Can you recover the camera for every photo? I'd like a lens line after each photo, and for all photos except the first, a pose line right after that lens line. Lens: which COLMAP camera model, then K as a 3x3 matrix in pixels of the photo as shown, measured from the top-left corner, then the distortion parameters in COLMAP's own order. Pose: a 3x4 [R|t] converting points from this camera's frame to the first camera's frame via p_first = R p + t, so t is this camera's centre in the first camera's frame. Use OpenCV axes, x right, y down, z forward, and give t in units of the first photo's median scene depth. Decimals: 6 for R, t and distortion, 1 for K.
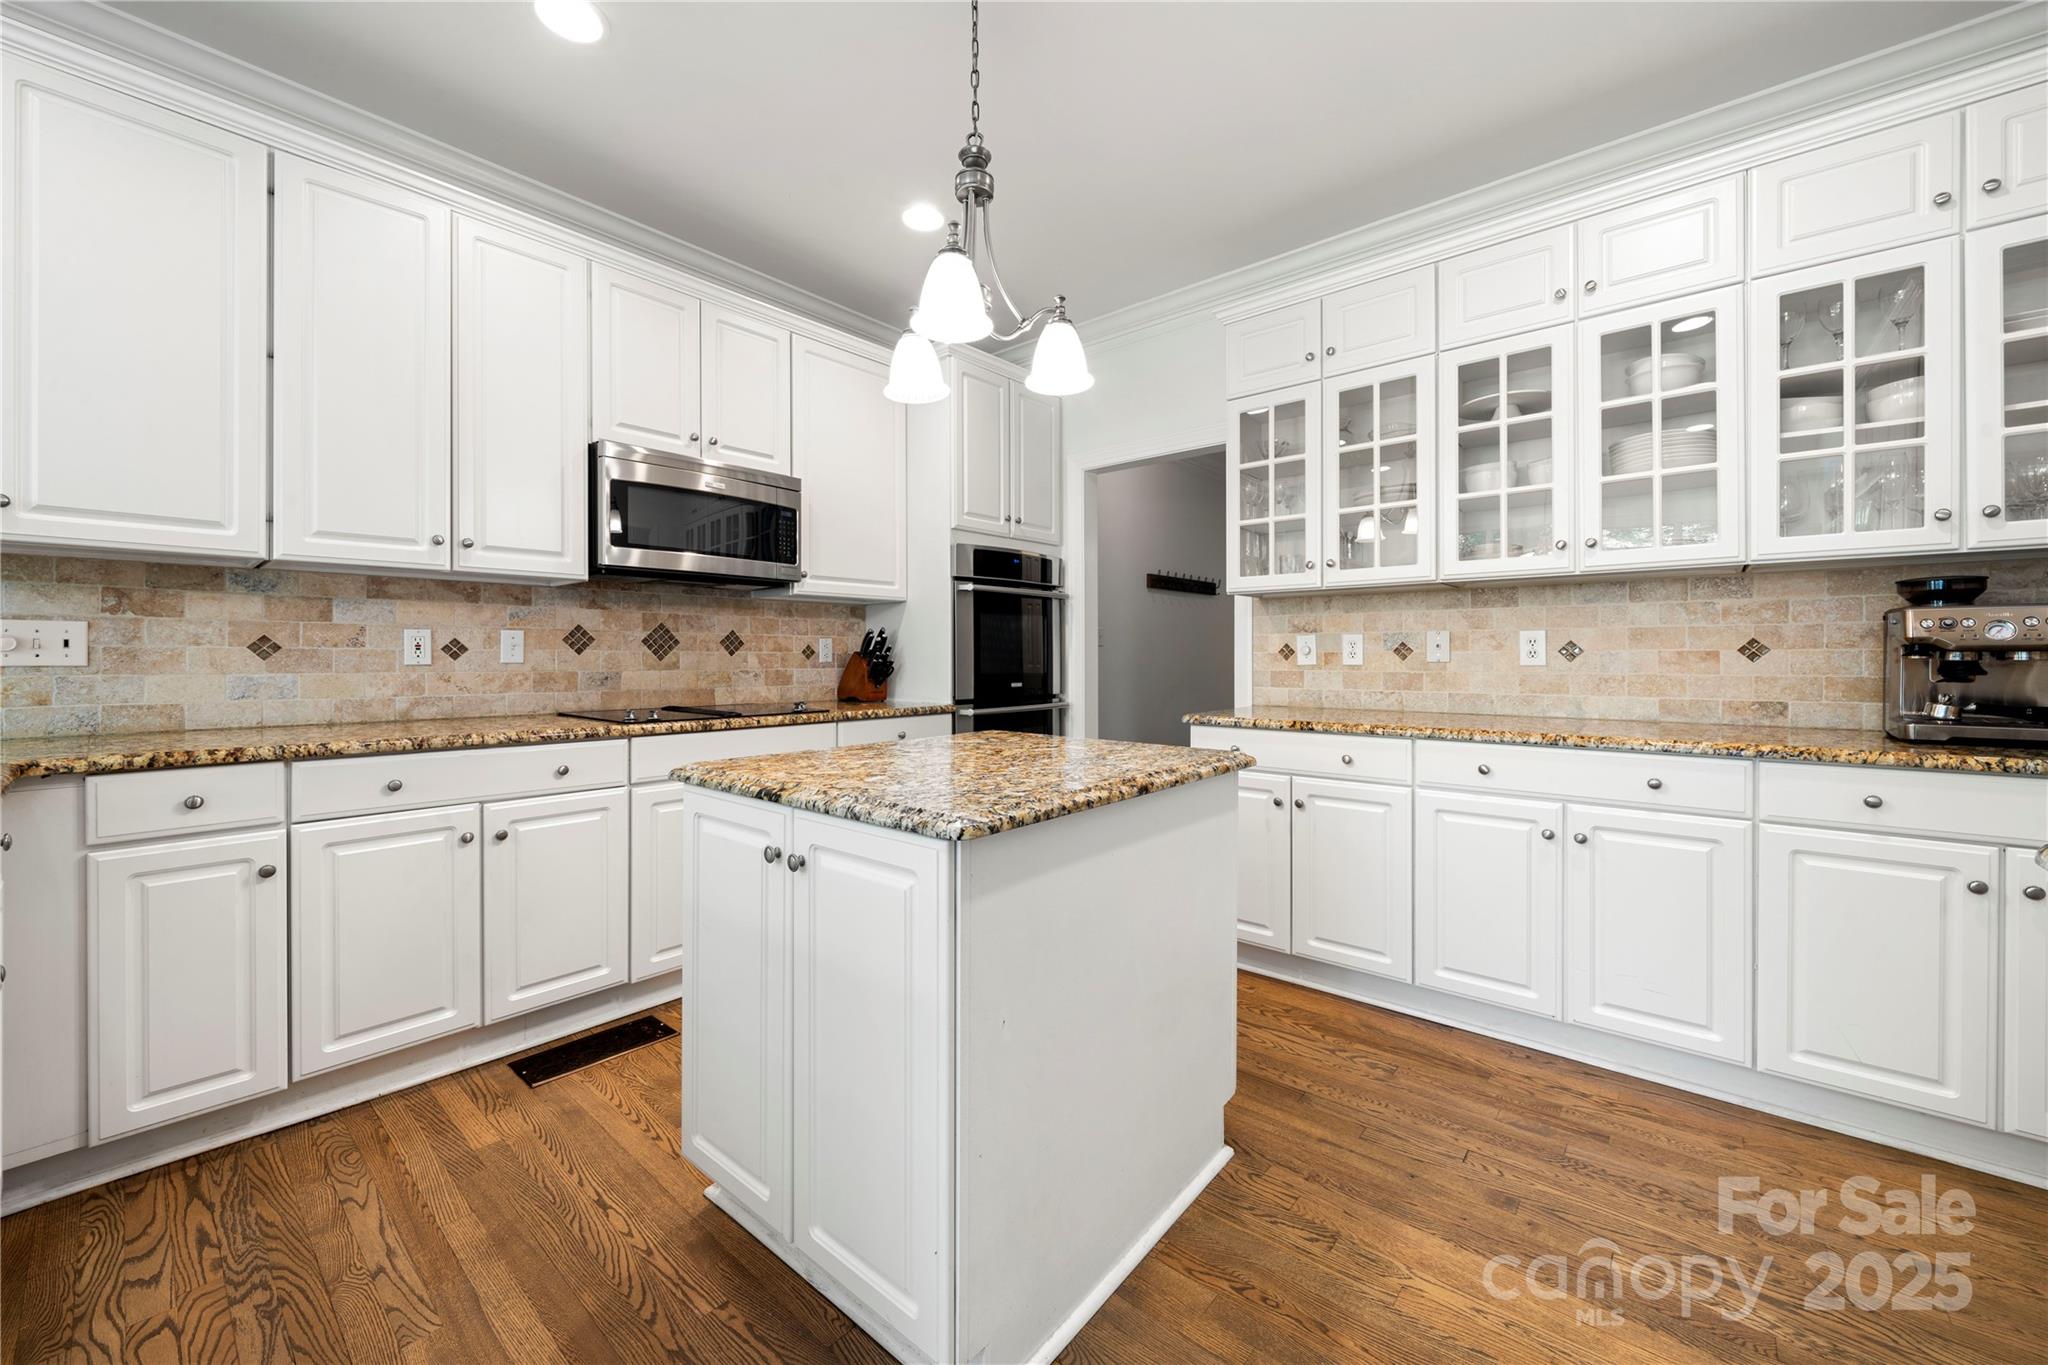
lens RADIAL K [[792.1, 0, 1024.8], [0, 792.1, 653.8], [0, 0, 1]] dist [0.000193, 0.000000]
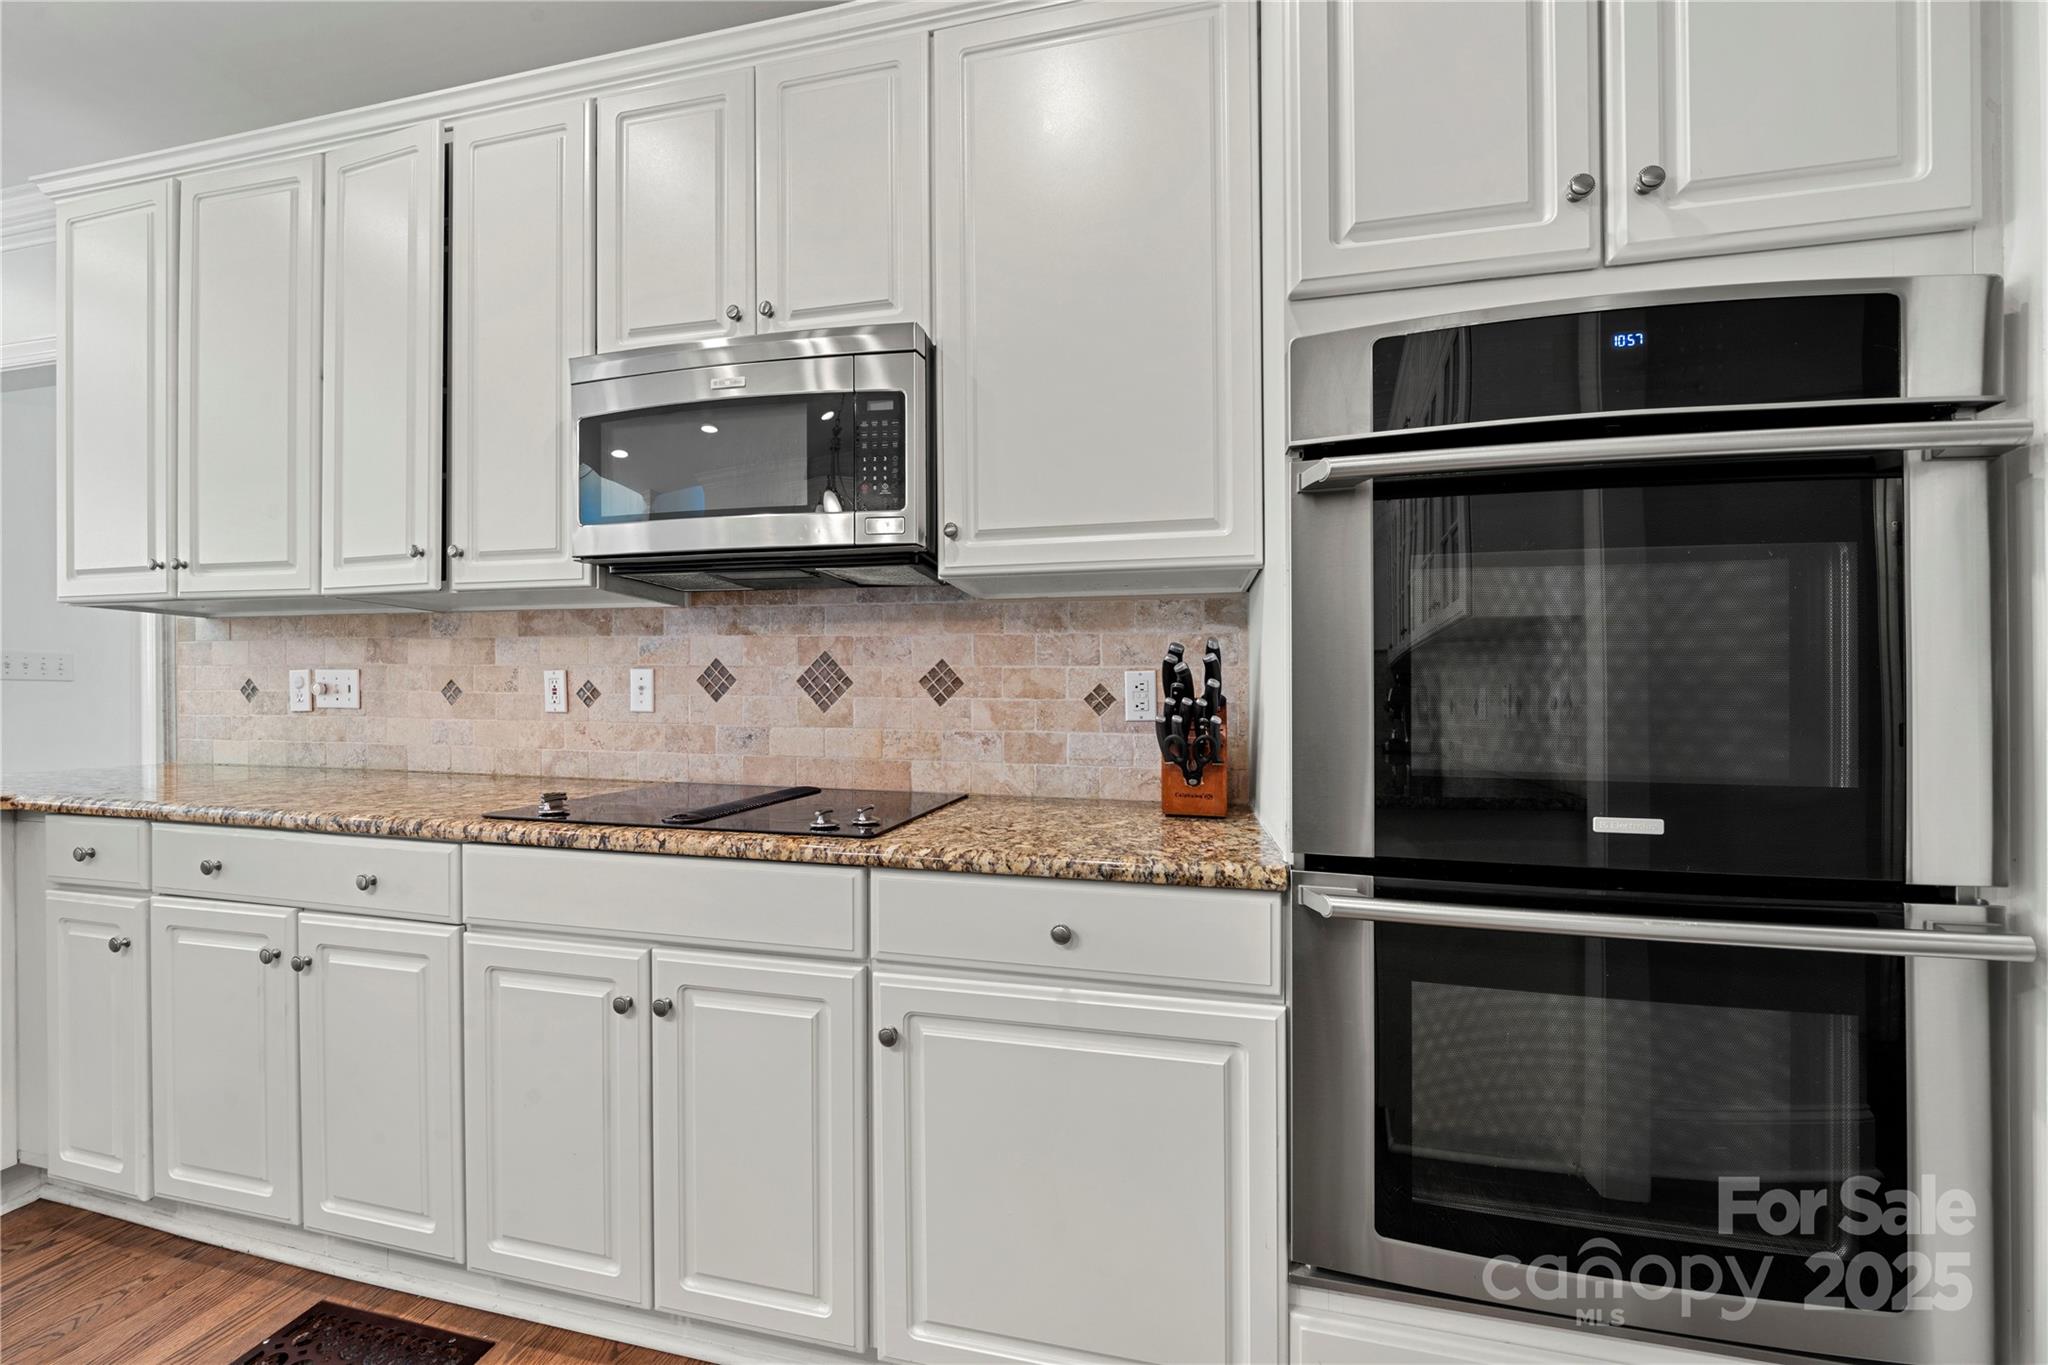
lens RADIAL K [[744.6, 0, 1024.4], [0, 744.6, 703.4], [0, 0, 1]] dist [-0.000204, -0.000061]
pose [[0.467833, 0.000562, -0.883817, 0.170898], [-0.007044, 0.999970, -0.003093, 0.003552], [0.883789, 0.007673, 0.467823, 1.111557]]
